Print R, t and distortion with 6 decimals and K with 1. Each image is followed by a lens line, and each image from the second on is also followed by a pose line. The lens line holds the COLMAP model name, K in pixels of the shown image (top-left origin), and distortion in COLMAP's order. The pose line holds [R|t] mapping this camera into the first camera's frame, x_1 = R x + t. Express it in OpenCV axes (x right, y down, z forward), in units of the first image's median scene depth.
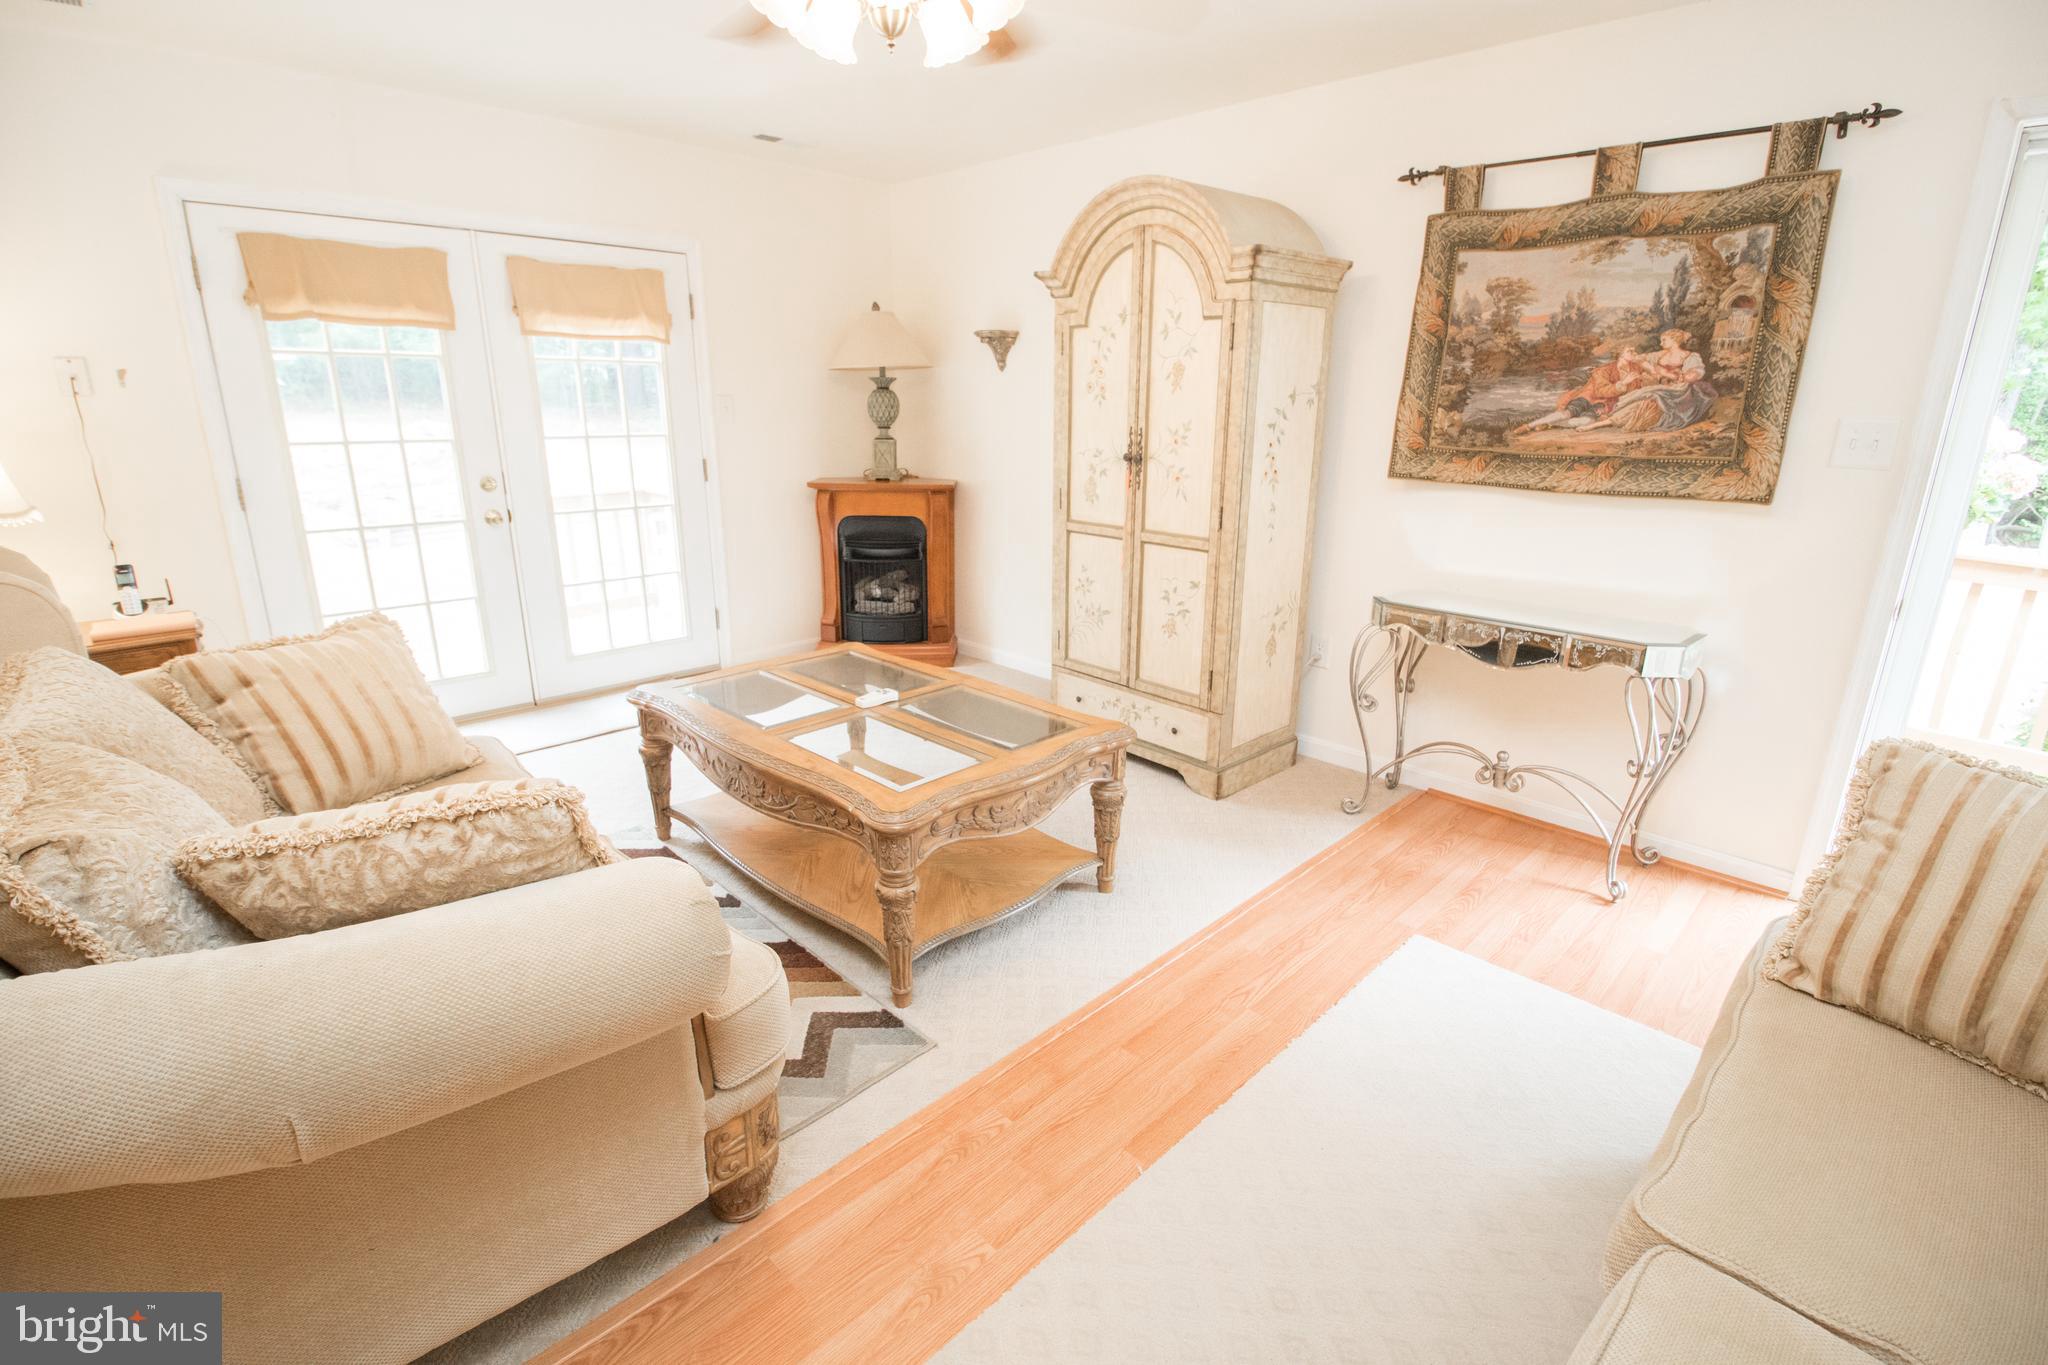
lens RADIAL K [[947.3, 0, 1022.1], [0, 947.3, 675.0], [0, 0, 1]] dist [-0.002977, -0.009091]
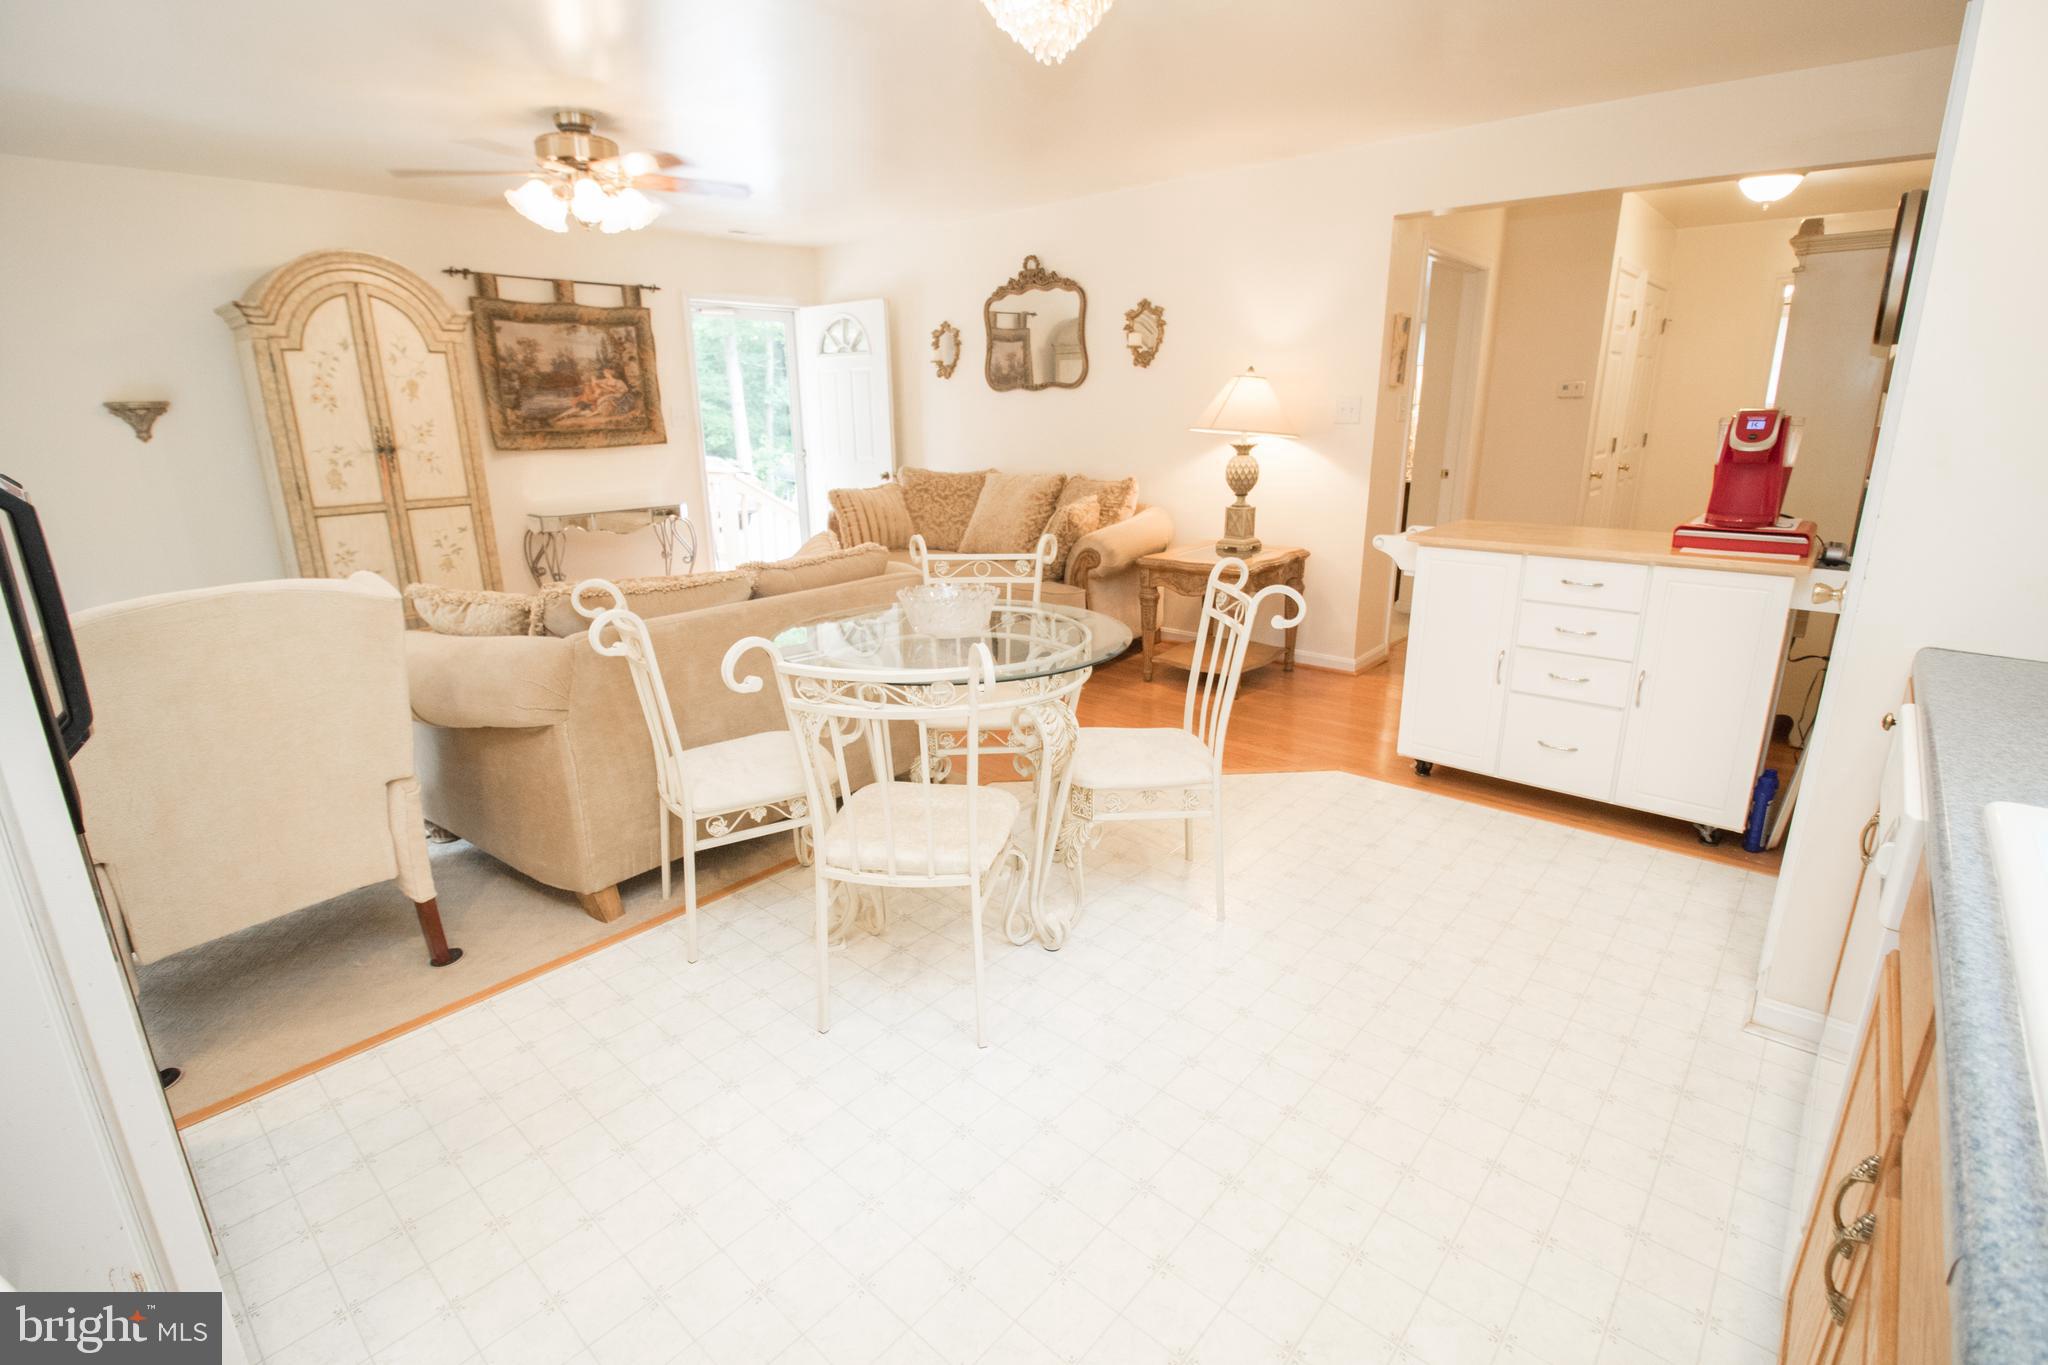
lens RADIAL K [[947.3, 0, 1022.1], [0, 947.3, 675.0], [0, 0, 1]] dist [-0.002977, -0.009091]
pose [[-0.054443, -0.284264, 0.957199, -1.489998], [0.292800, 0.911935, 0.287476, -0.061556], [-0.954623, 0.295919, 0.033584, 0.196596]]
